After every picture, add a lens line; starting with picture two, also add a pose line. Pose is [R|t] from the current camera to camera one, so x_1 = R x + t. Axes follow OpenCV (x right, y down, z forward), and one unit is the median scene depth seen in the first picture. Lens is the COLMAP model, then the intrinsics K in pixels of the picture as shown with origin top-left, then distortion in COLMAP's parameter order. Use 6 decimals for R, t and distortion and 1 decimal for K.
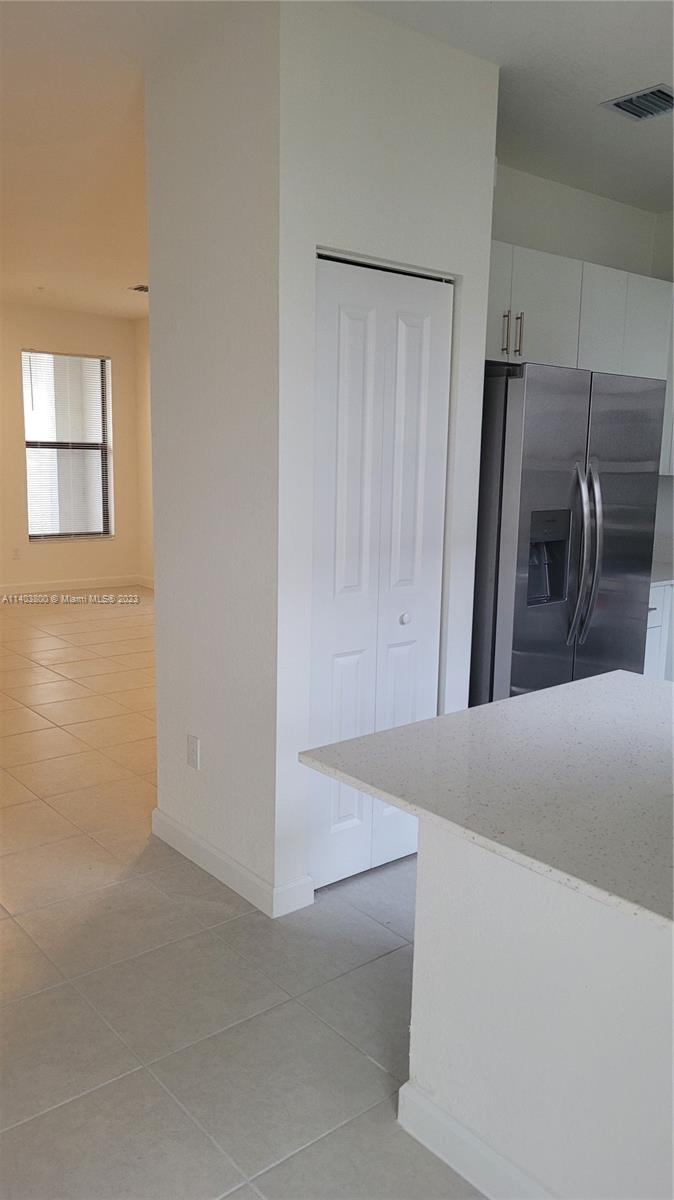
lens RADIAL K [[896.8, 0, 344.0], [0, 896.8, 605.3], [0, 0, 1]] dist [0.034822, -0.004815]
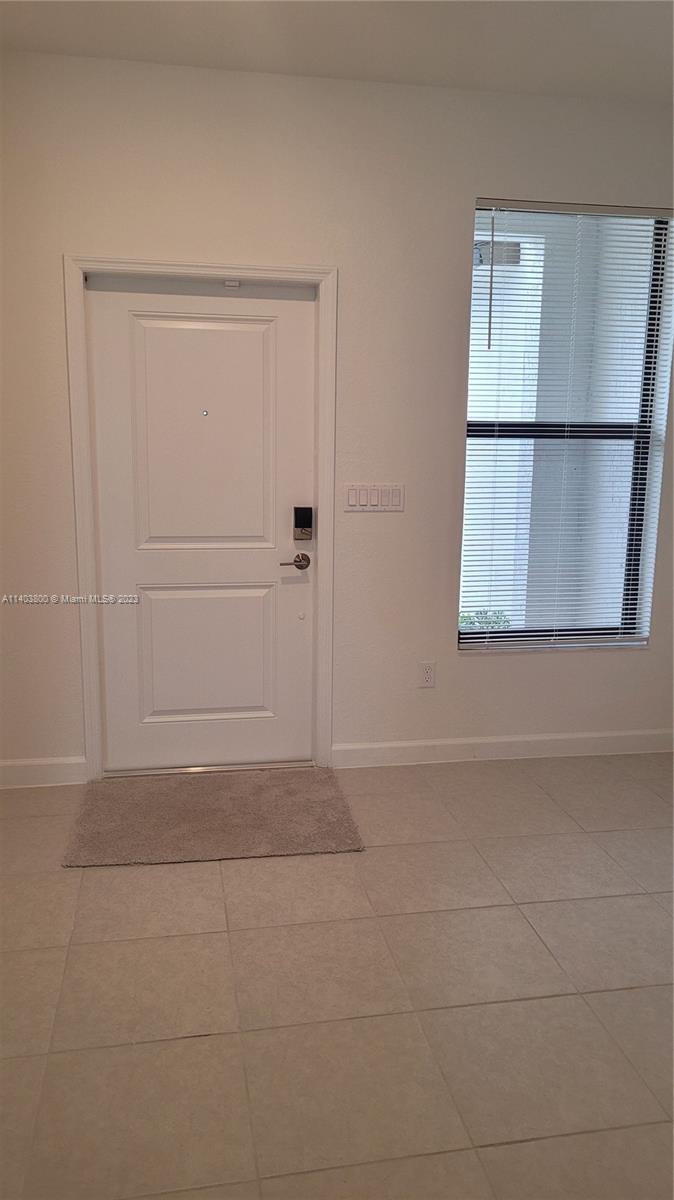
lens RADIAL K [[896.8, 0, 334.3], [0, 896.8, 600.1], [0, 0, 1]] dist [0.034822, -0.004815]
pose [[0.880946, 0.073125, -0.467534, -0.191919], [-0.067515, 0.997303, 0.028768, -0.100229], [0.468376, 0.006223, 0.883507, 0.562388]]
